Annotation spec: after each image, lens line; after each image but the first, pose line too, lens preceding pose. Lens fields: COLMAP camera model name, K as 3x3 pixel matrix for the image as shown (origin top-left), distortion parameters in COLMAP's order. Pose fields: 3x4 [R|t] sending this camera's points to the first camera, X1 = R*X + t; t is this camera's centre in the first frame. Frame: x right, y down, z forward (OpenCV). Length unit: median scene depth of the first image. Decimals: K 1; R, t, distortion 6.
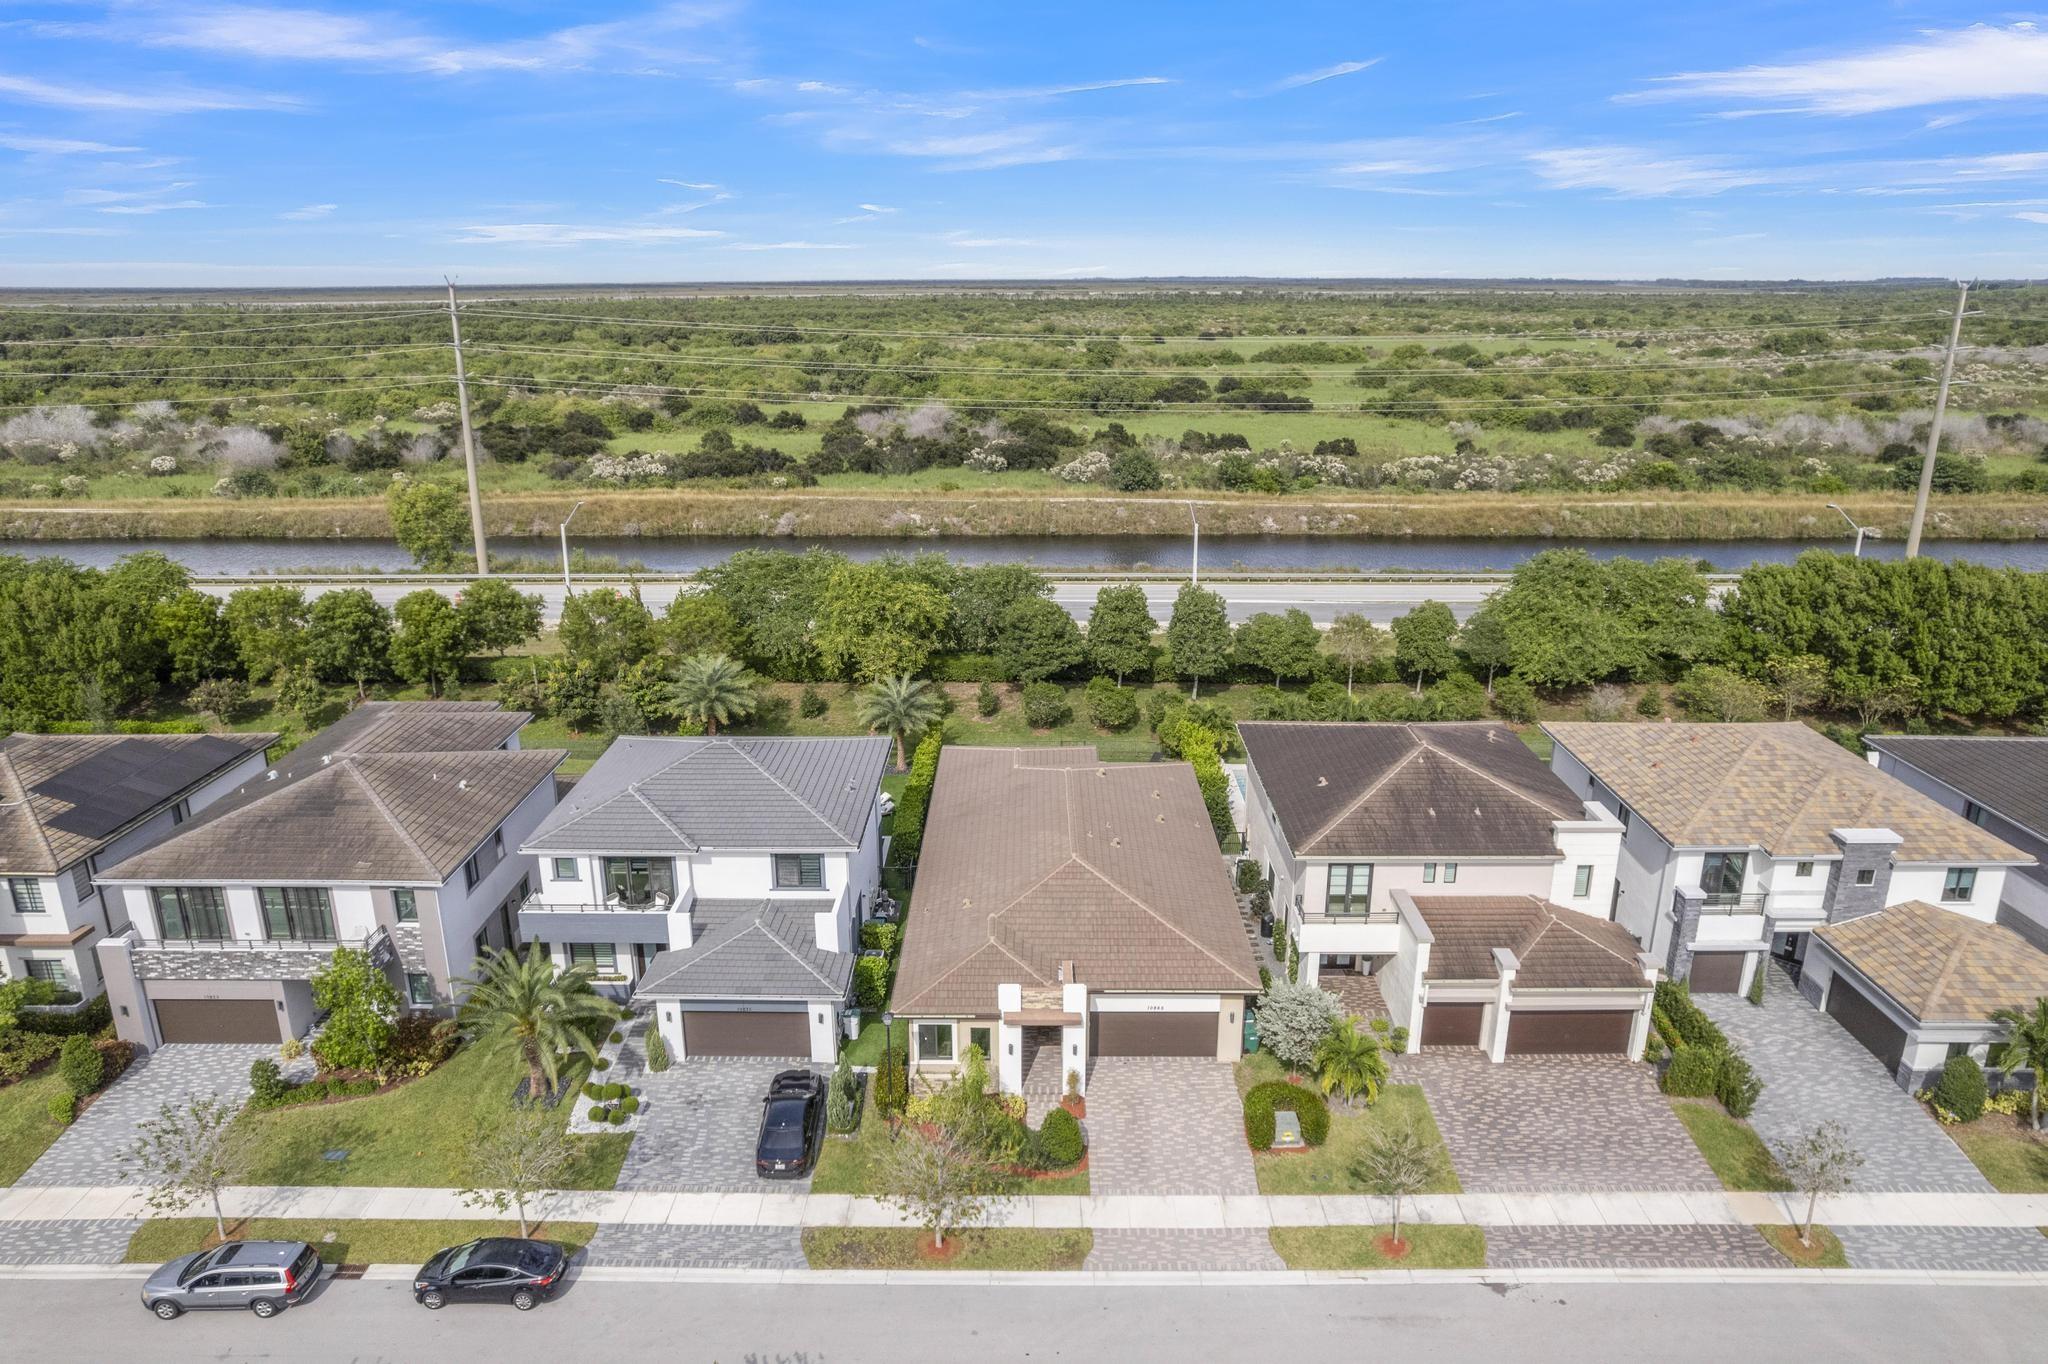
lens RADIAL K [[1300.5, 0, 1024.0], [0, 1300.5, 682.0], [0, 0, 1]] dist [-0.065955, 0.059597]
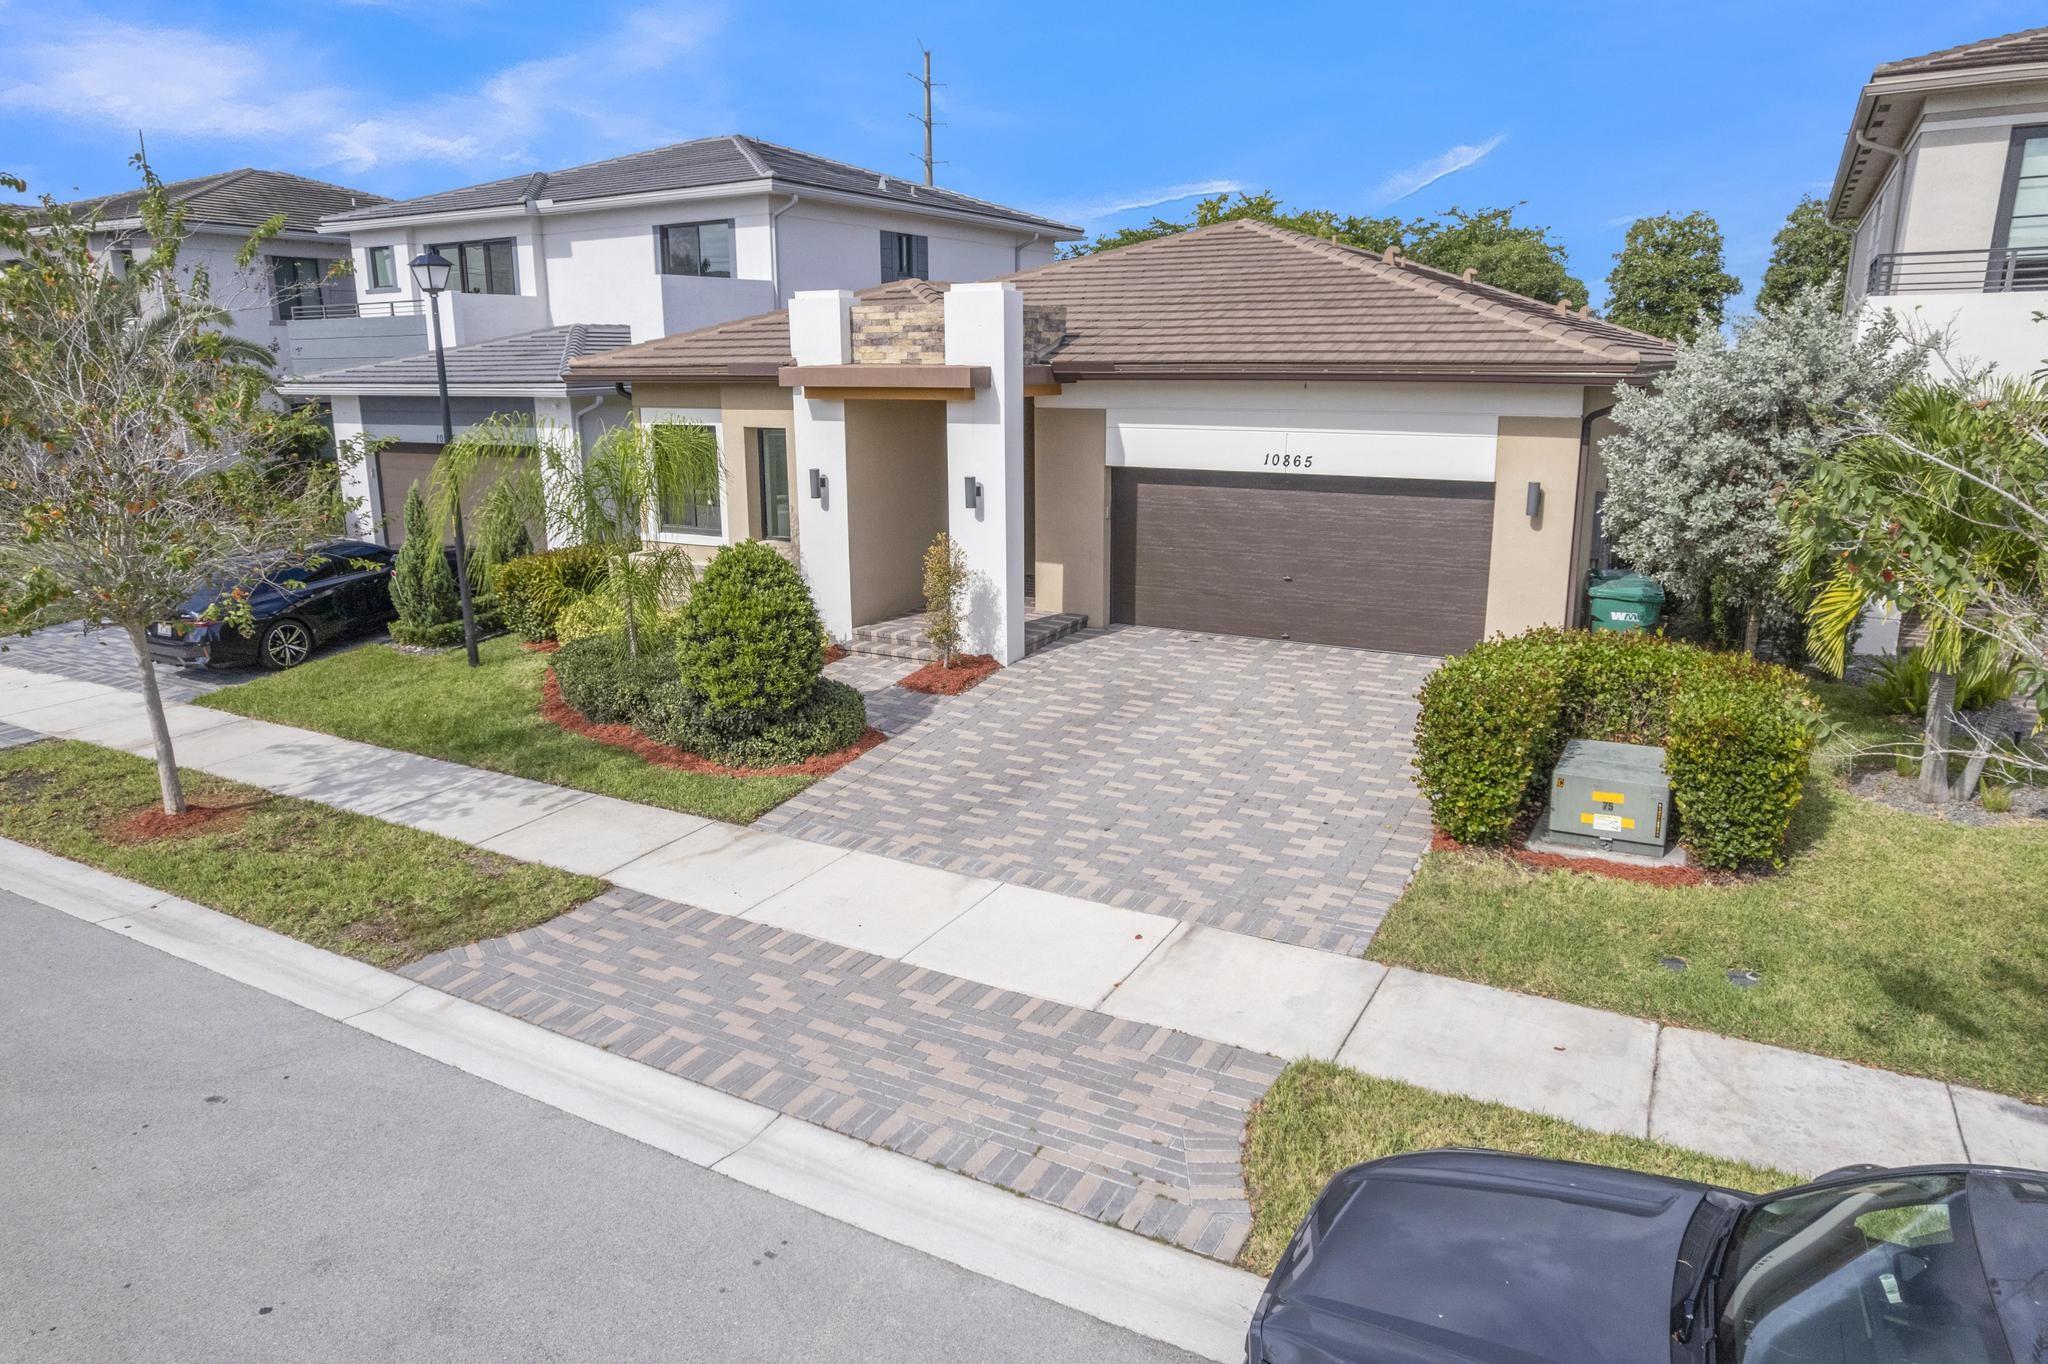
lens RADIAL K [[1300.5, 0, 1024.0], [0, 1300.5, 682.0], [0, 0, 1]] dist [-0.065955, 0.059597]
pose [[0.874762, 0.114666, -0.470791, 0.189650], [-0.140533, 0.989873, -0.020027, 0.301887], [0.463727, 0.083681, 0.882018, 0.646146]]
